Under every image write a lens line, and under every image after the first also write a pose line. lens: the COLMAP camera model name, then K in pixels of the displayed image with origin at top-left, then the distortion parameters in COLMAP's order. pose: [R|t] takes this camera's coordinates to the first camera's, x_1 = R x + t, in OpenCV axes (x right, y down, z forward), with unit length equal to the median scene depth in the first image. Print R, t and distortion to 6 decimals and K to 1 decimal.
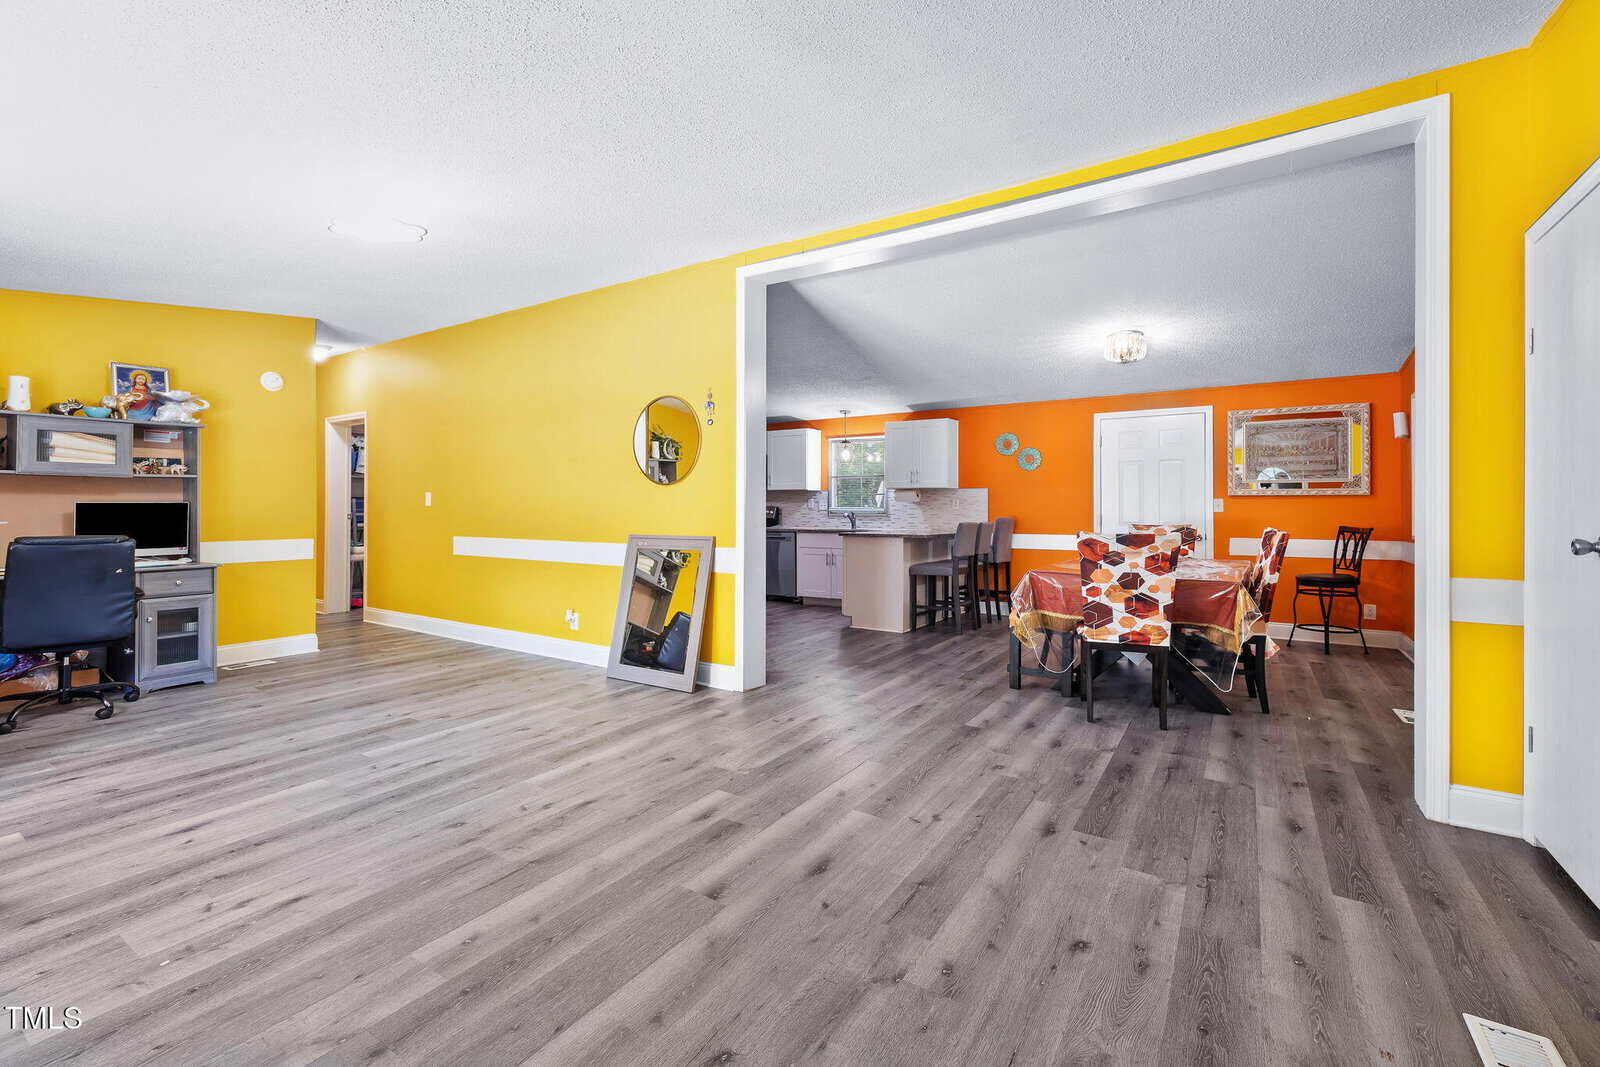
lens RADIAL K [[681.2, 0, 801.5], [0, 681.2, 502.9], [0, 0, 1]] dist [0.000736, 0.000111]
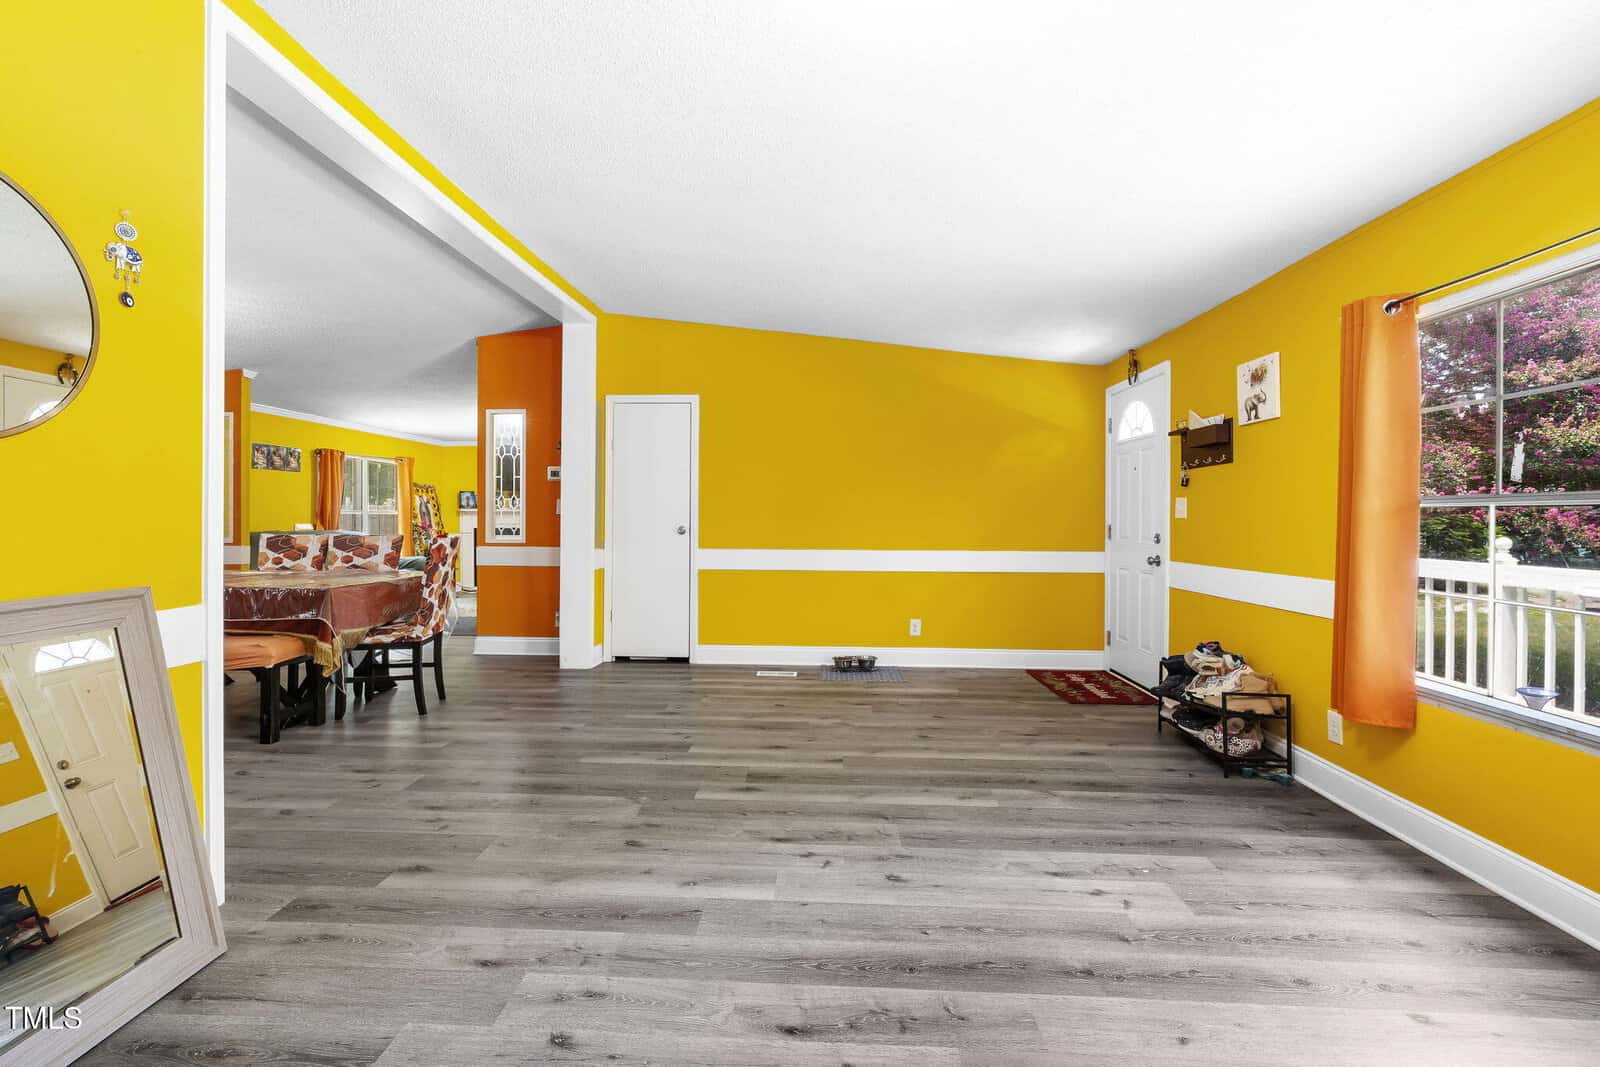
lens RADIAL K [[713.9, 0, 776.5], [0, 713.9, 522.3], [0, 0, 1]] dist [0.001534, 0.000577]
pose [[-0.485764, -0.010265, 0.874030, -0.820045], [-0.011012, 0.999924, 0.005624, 0.006010], [-0.874021, -0.006893, -0.485840, 1.053462]]
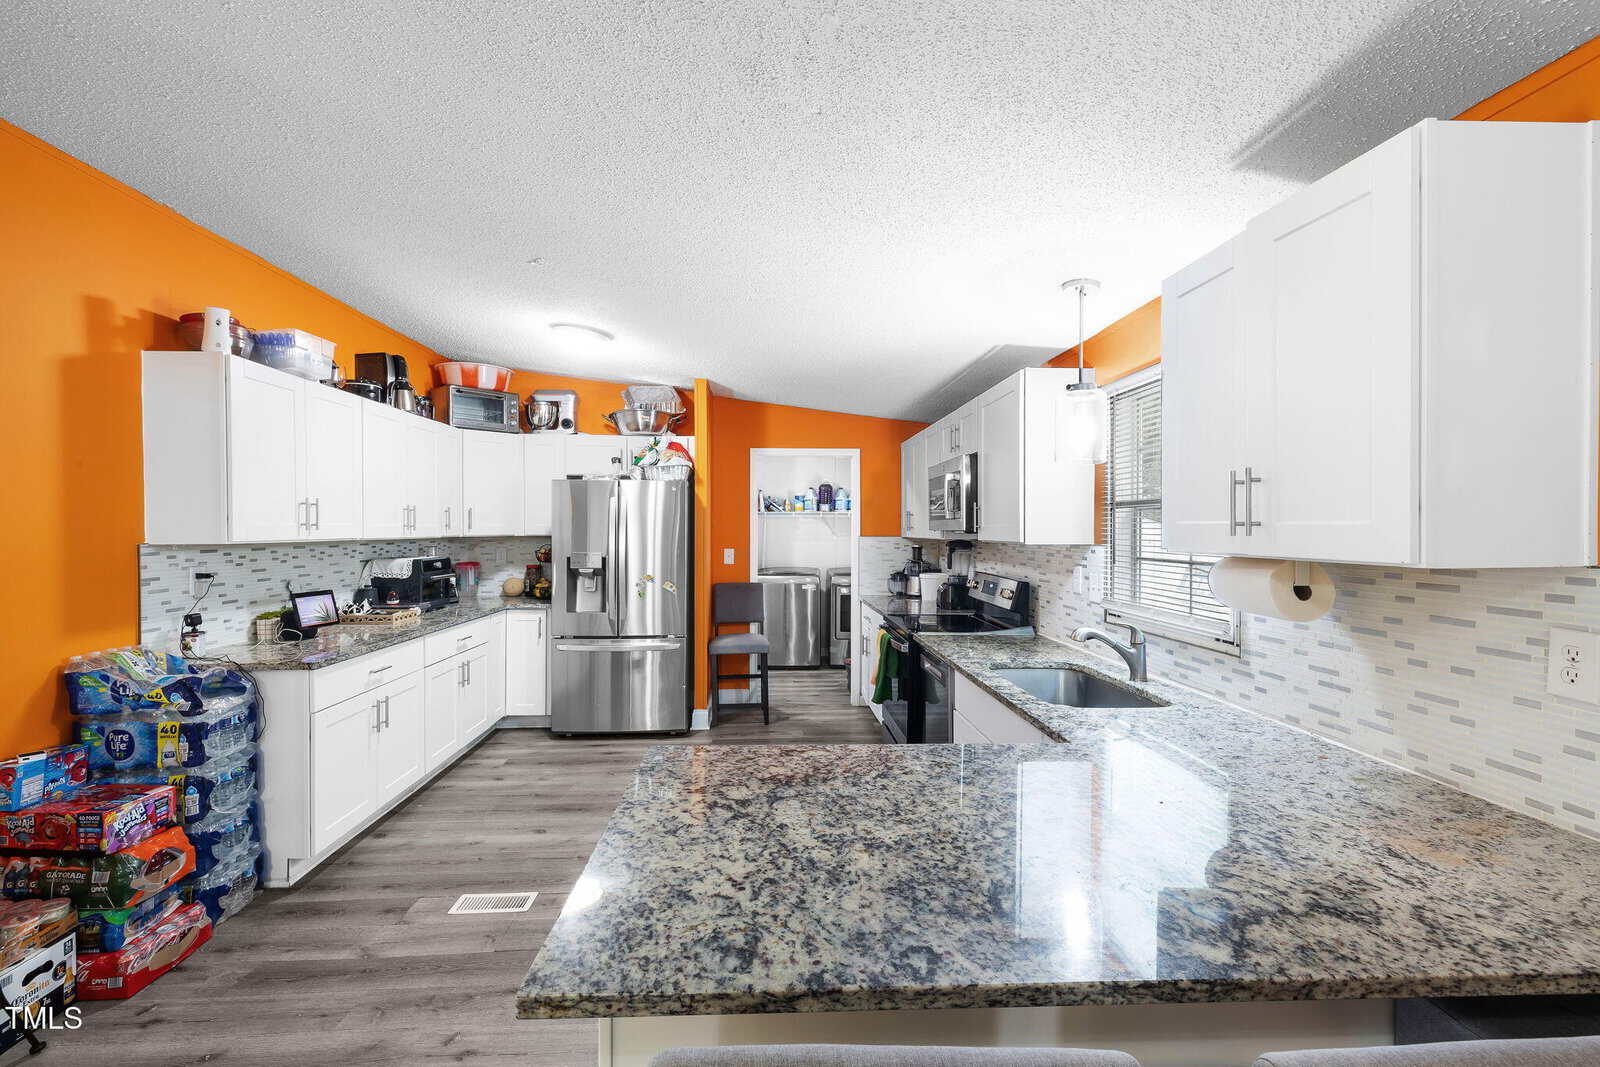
lens RADIAL K [[691.7, 0, 800.0], [0, 691.7, 533.5], [0, 0, 1]] dist [0.000951, 0.000276]
pose [[0.591645, 0.003064, -0.806193, 0.534459], [0.006027, 0.999948, 0.008224, -0.066097], [0.806176, -0.009724, 0.591595, 1.636675]]
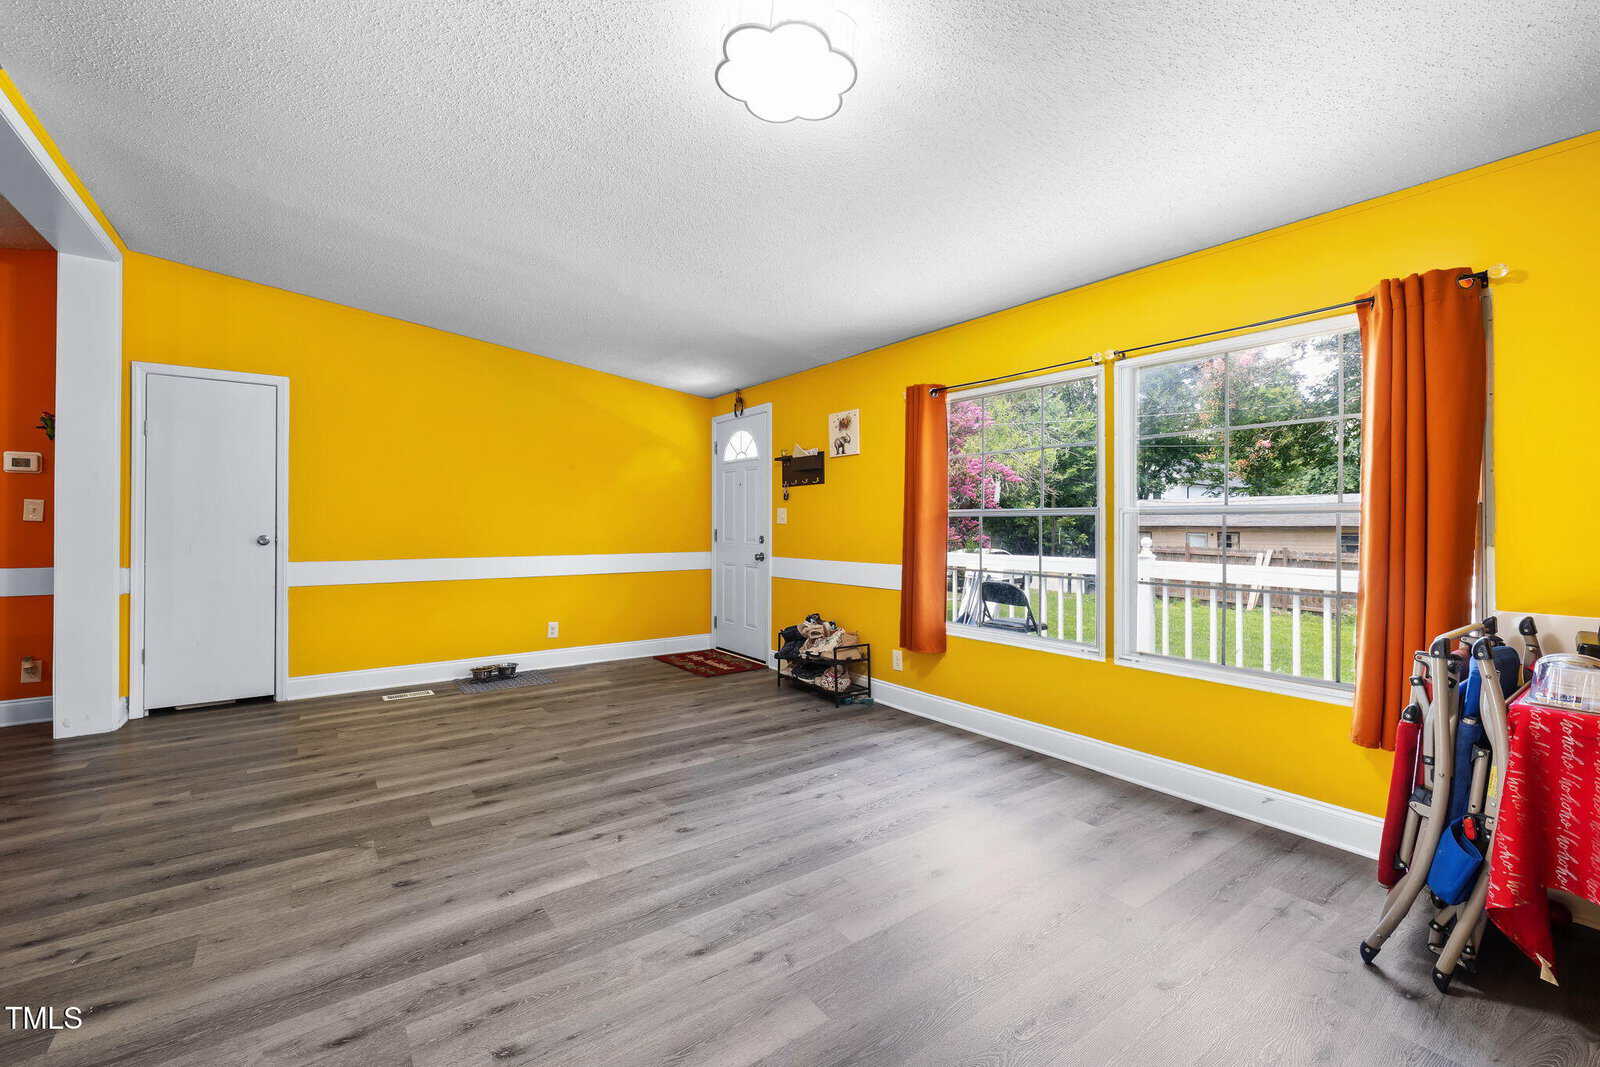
lens RADIAL K [[691.7, 0, 800.0], [0, 691.7, 533.5], [0, 0, 1]] dist [0.000951, 0.000276]
pose [[-0.934124, -0.007828, 0.356864, -0.694123], [-0.005473, 0.999956, 0.007609, 0.007807], [-0.356908, 0.005155, -0.934125, 1.275347]]
